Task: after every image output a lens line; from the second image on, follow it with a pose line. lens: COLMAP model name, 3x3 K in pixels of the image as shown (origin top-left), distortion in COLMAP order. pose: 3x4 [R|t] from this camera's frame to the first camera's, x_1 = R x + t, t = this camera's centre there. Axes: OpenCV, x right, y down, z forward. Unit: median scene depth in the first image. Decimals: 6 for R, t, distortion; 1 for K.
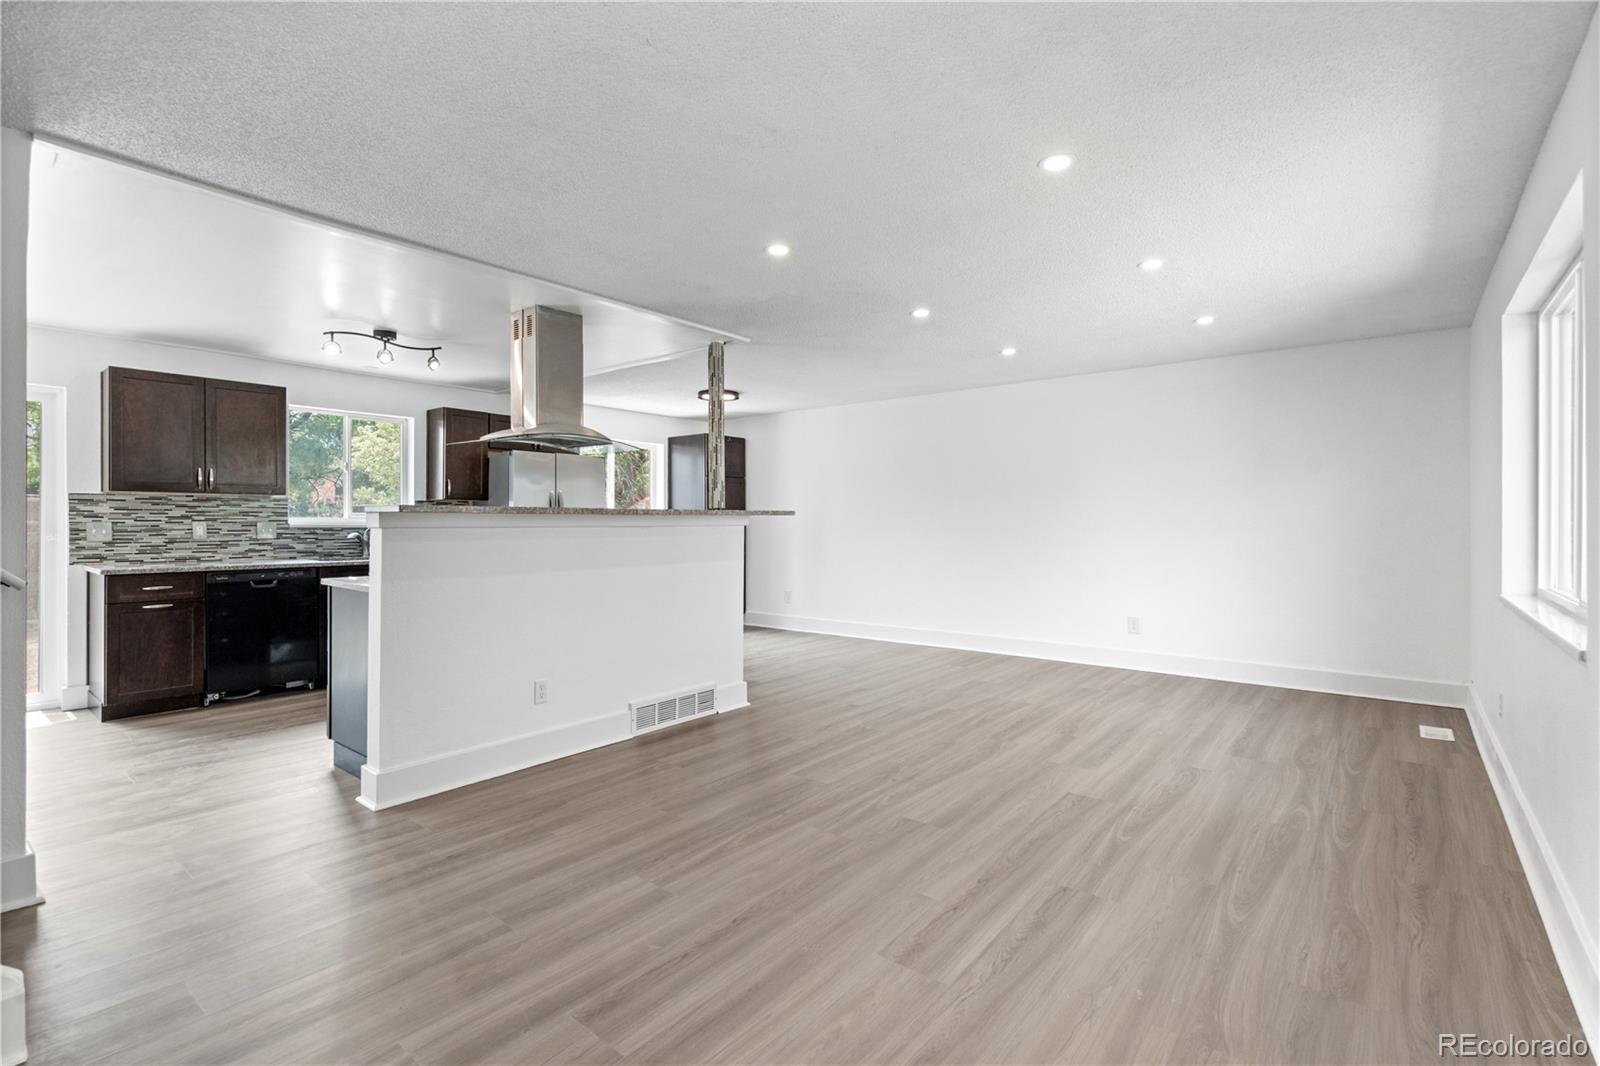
lens RADIAL K [[728.3, 0, 804.3], [0, 728.3, 521.1], [0, 0, 1]] dist [-0.005821, 0.000429]
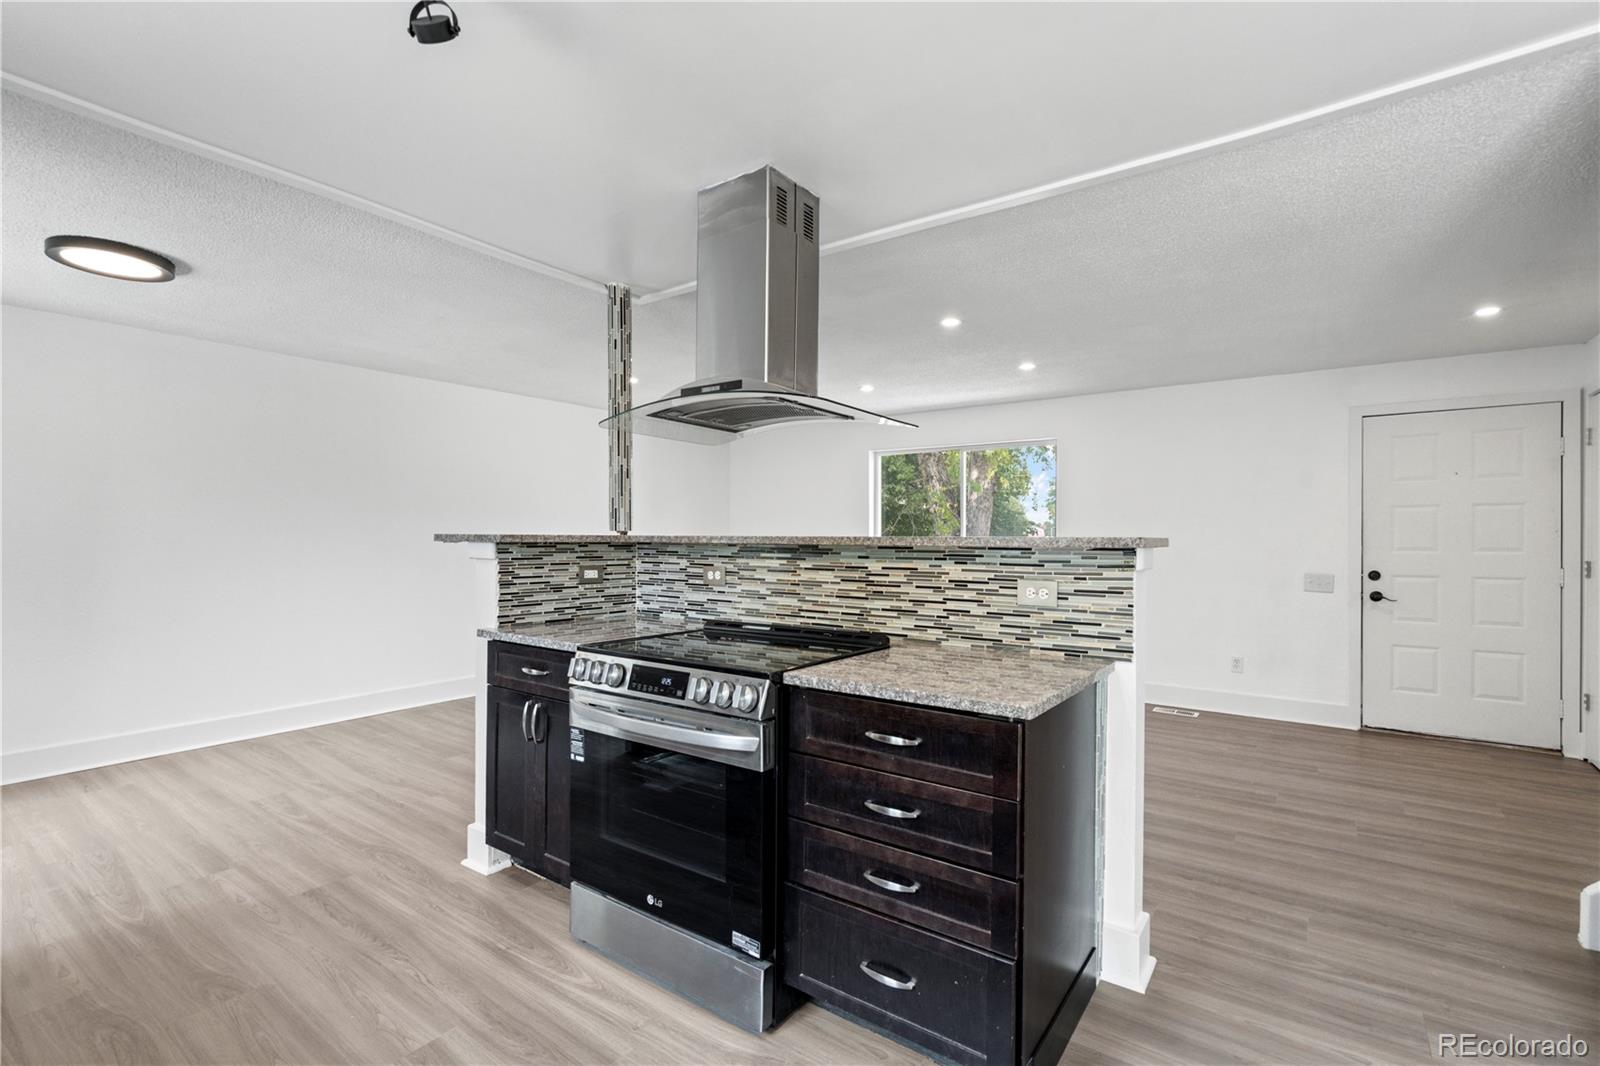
lens RADIAL K [[728.3, 0, 794.7], [0, 728.3, 532.3], [0, 0, 1]] dist [-0.005821, 0.000429]
pose [[-0.037673, 0.013072, 0.999205, -1.153411], [-0.002627, 0.999910, -0.013180, -0.010816], [-0.999287, -0.003121, -0.037635, 1.228442]]
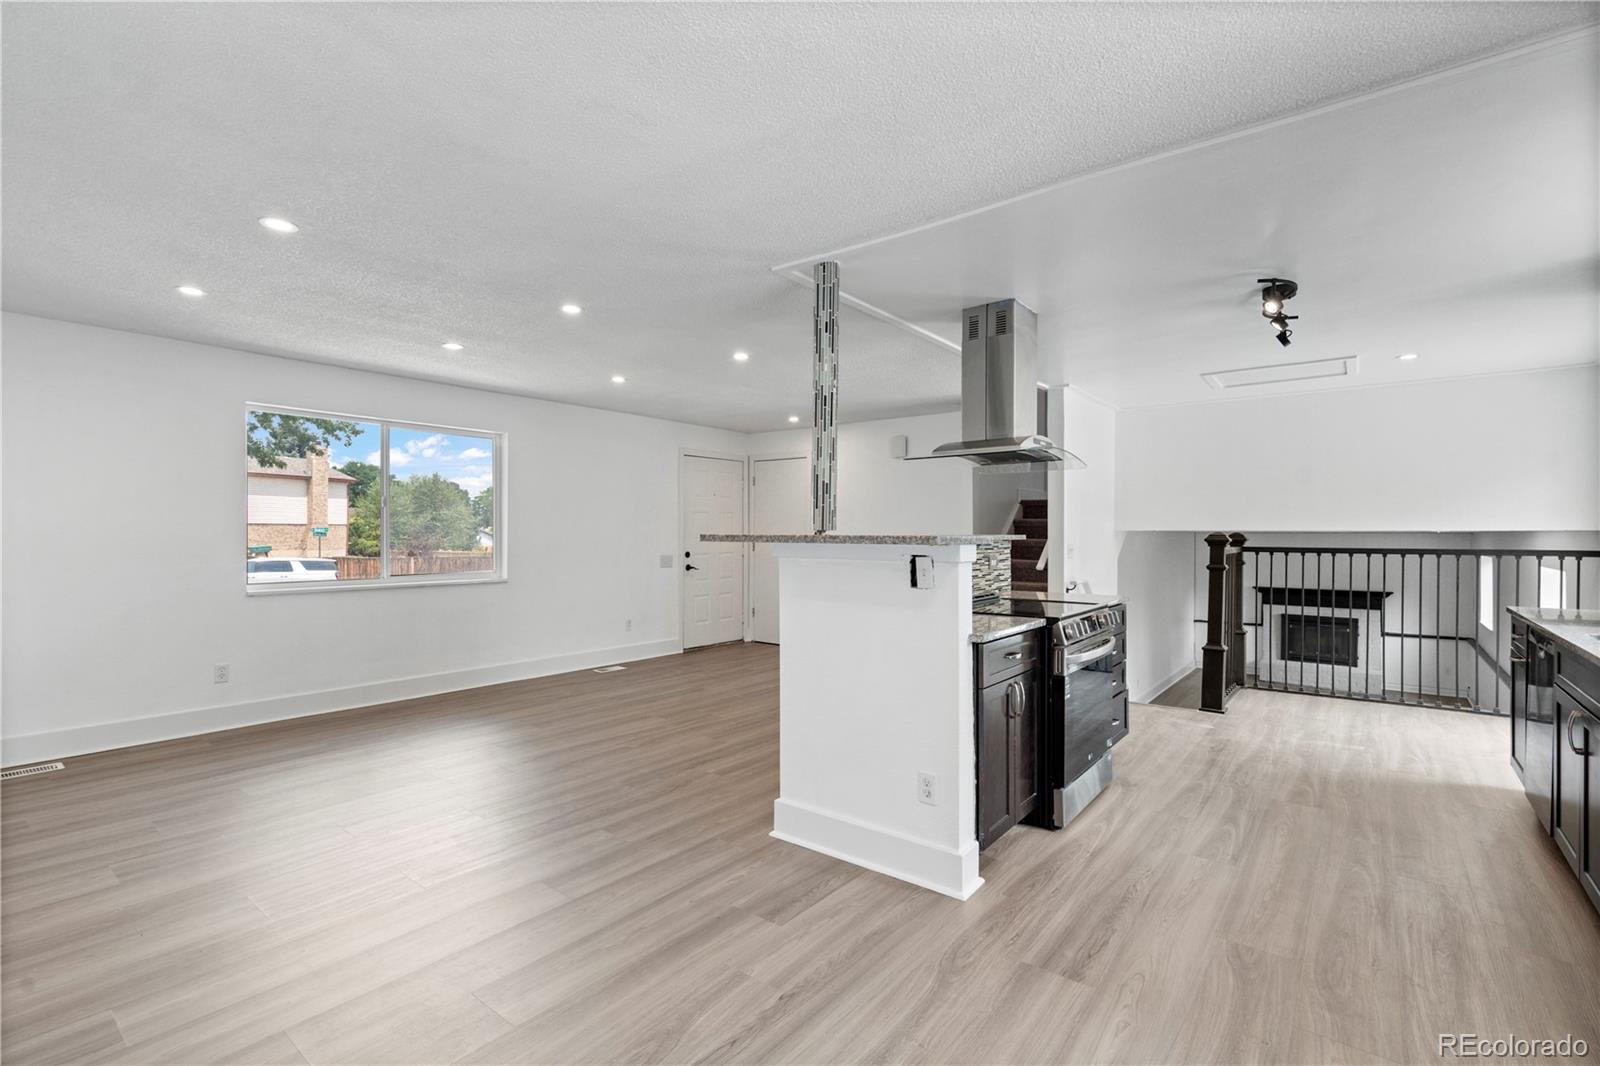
lens RADIAL K [[728.3, 0, 800.9], [0, 728.3, 534.6], [0, 0, 1]] dist [-0.005821, 0.000429]
pose [[-0.999916, -0.003951, -0.012356, -0.131445], [-0.004024, 0.999975, 0.005881, -0.025866], [0.012332, 0.005930, -0.999906, 2.318812]]
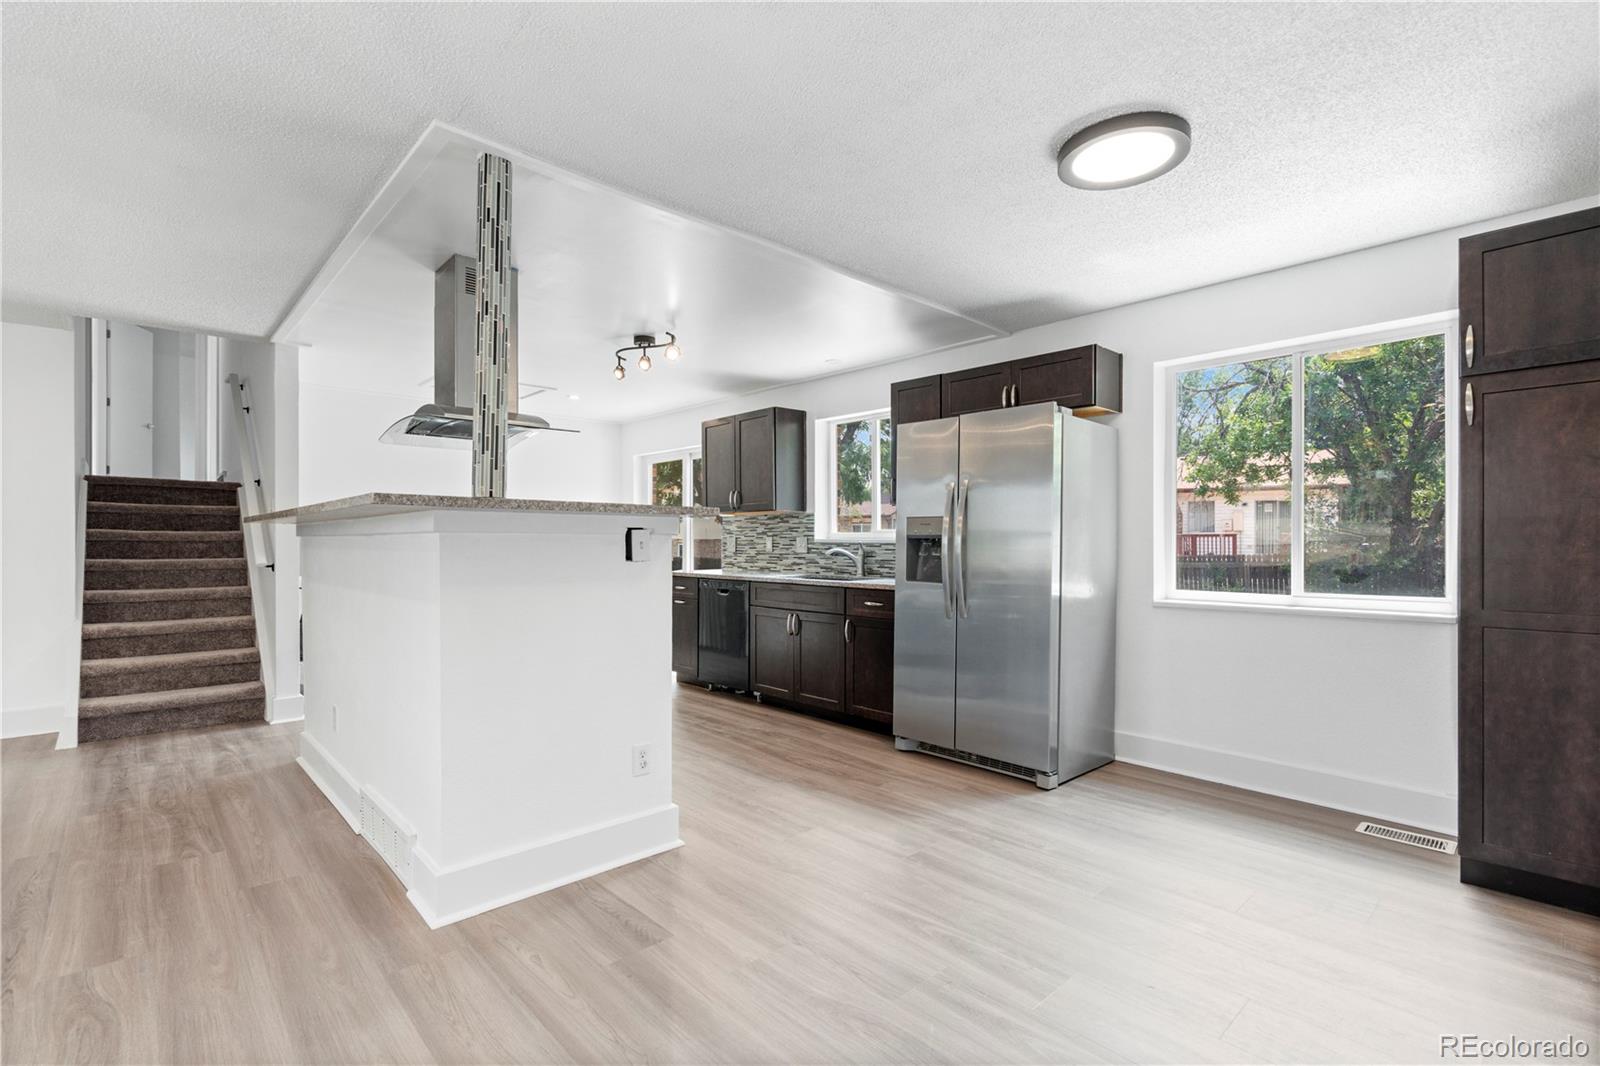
lens RADIAL K [[728.3, 0, 810.5], [0, 728.3, 541.1], [0, 0, 1]] dist [-0.005821, 0.000429]
pose [[-0.133867, -0.004121, -0.990991, 0.480232], [-0.004587, 0.999983, -0.003539, 0.016820], [0.990989, 0.004072, -0.133883, 1.822321]]
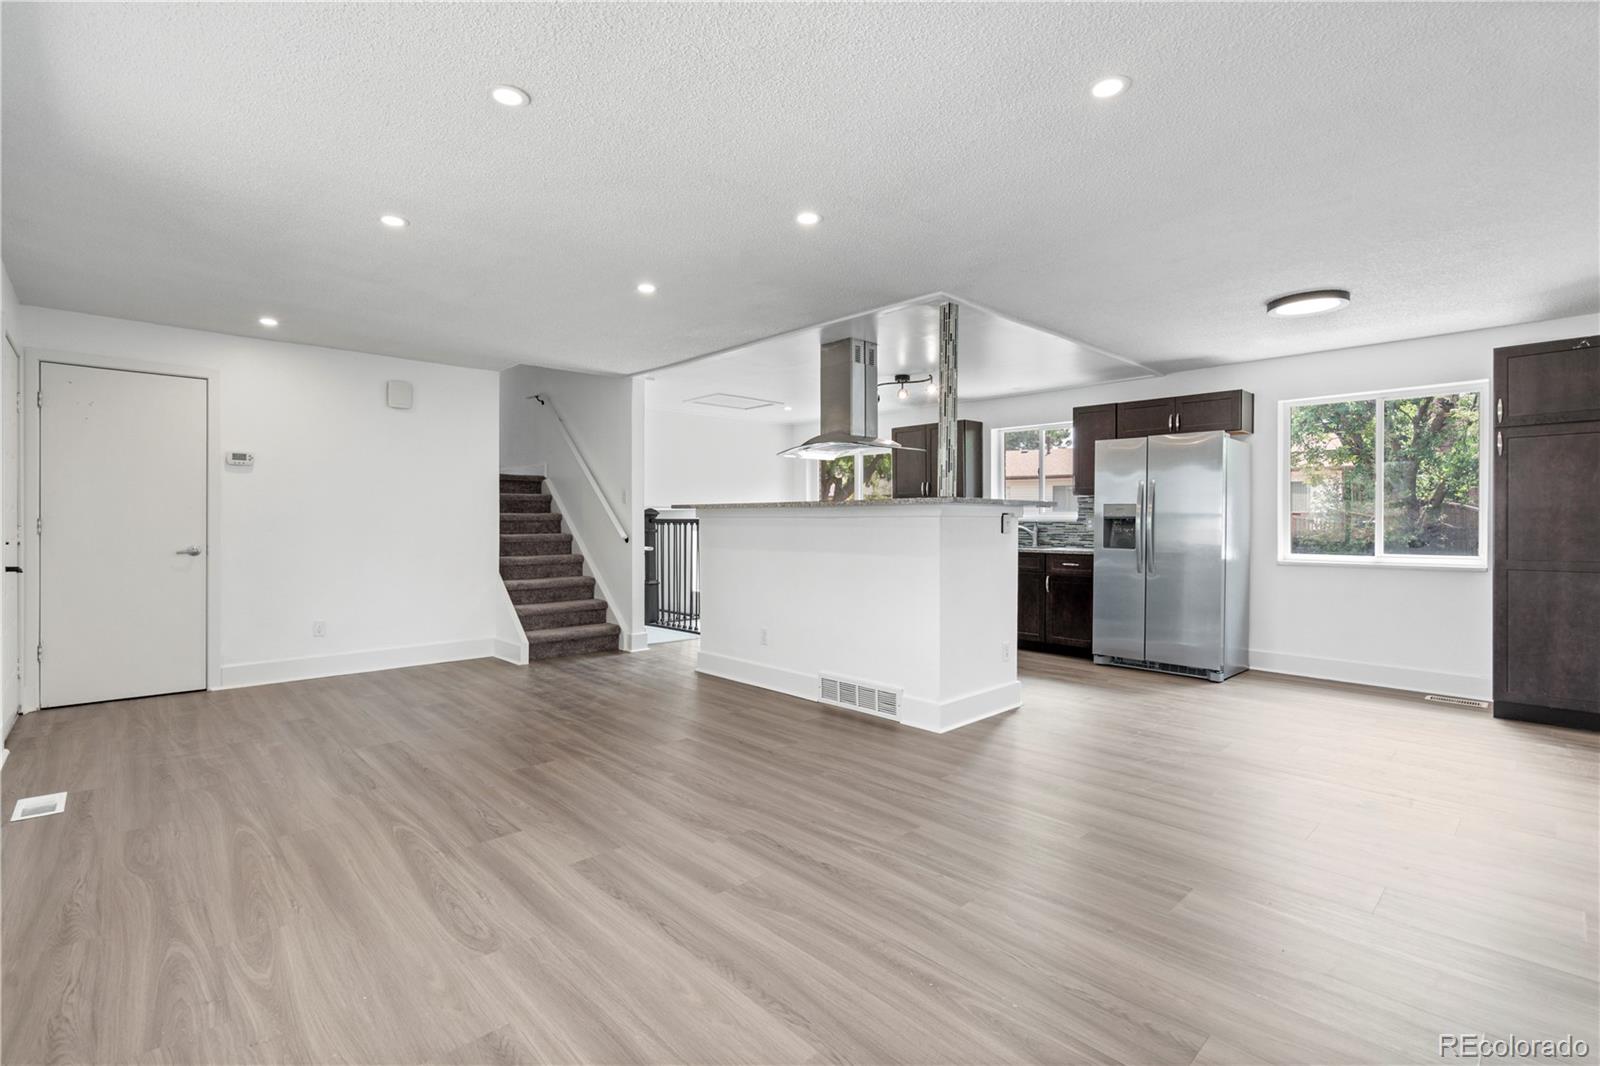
lens RADIAL K [[728.3, 0, 802.9], [0, 728.3, 520.5], [0, 0, 1]] dist [-0.005821, 0.000429]
pose [[-0.129658, -0.002221, -0.991556, 1.080054], [-0.003512, 0.999992, -0.001780, 0.017130], [0.991553, 0.003252, -0.129665, 1.341796]]
